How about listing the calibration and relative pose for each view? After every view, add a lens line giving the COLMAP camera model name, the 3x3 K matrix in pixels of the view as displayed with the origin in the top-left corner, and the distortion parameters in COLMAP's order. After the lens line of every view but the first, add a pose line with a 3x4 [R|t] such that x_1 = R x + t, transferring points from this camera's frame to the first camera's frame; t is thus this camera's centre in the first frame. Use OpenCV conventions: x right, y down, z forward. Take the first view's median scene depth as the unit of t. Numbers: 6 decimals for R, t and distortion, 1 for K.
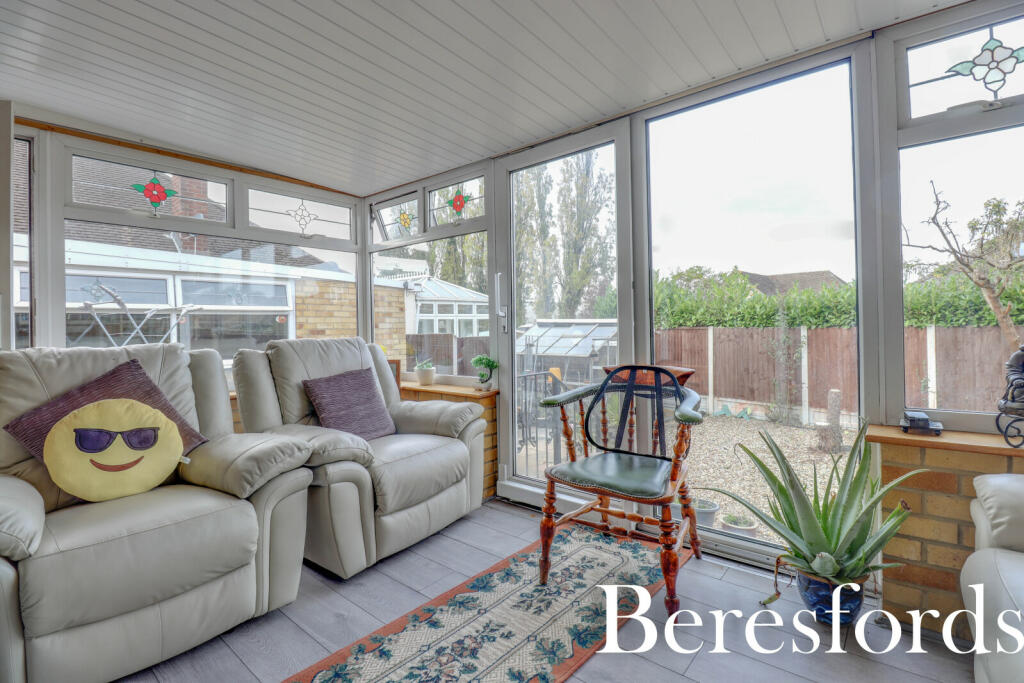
lens RADIAL K [[479.2, 0, 510.0], [0, 479.2, 328.8], [0, 0, 1]] dist [-0.001165, -0.000191]
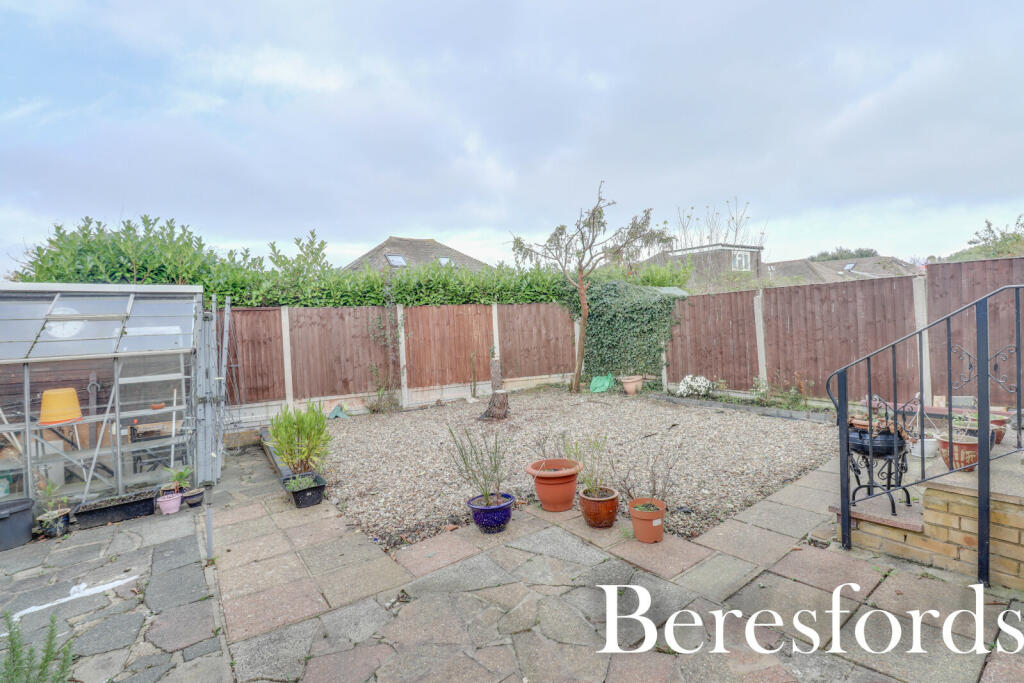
lens RADIAL K [[479.2, 0, 510.0], [0, 479.2, 328.8], [0, 0, 1]] dist [-0.001165, -0.000191]
pose [[0.223221, -0.015222, 0.974649, -0.263163], [0.036933, 0.999292, 0.007149, 0.043381], [-0.974068, 0.034401, 0.223626, 0.567534]]
